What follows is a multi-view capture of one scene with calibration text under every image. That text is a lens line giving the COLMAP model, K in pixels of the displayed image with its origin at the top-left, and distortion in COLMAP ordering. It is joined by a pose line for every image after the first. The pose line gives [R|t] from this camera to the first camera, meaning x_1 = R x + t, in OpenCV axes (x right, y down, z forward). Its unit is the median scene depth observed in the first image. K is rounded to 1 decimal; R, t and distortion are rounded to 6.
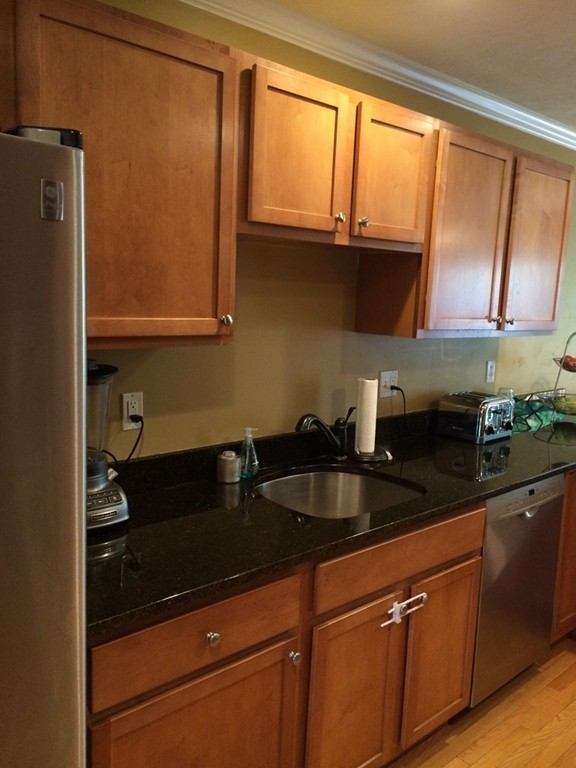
lens RADIAL K [[662.9, 0, 288.0], [0, 662.9, 384.0], [0, 0, 1]] dist [-0.047223, -0.000611]
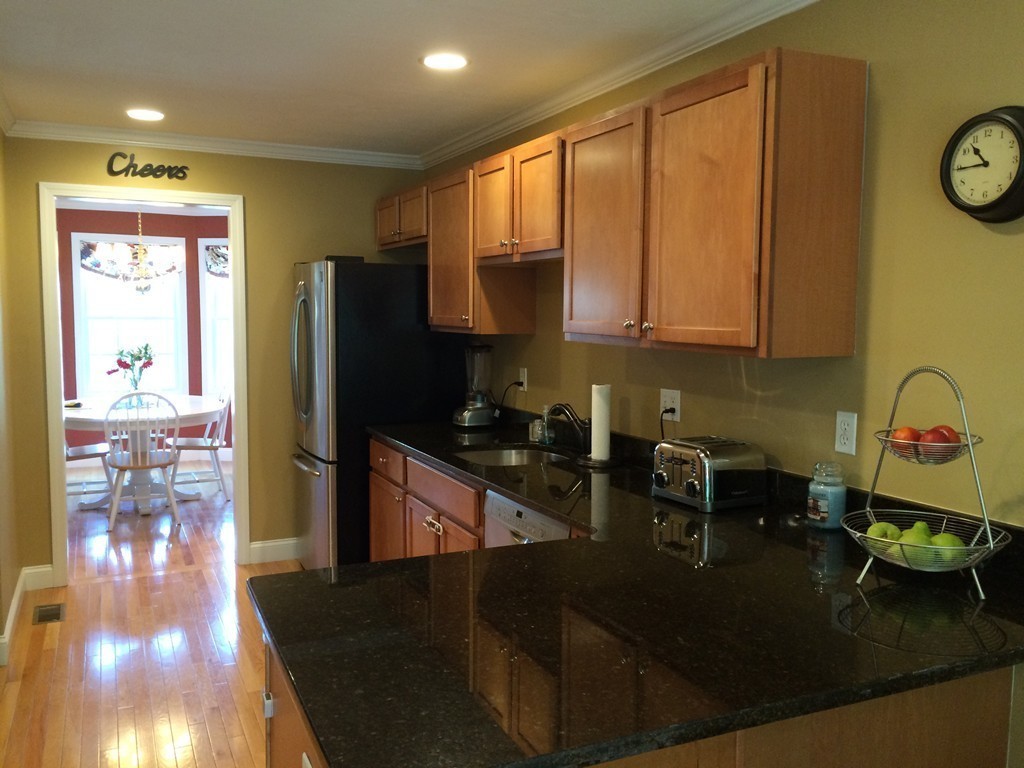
lens RADIAL K [[883.8, 0, 512.0], [0, 883.8, 384.0], [0, 0, 1]] dist [-0.047223, -0.000611]
pose [[-0.266762, 0.037548, -0.963031, 1.497062], [-0.161686, 0.983335, 0.083127, -0.101561], [0.950103, 0.177884, -0.256246, 1.260762]]
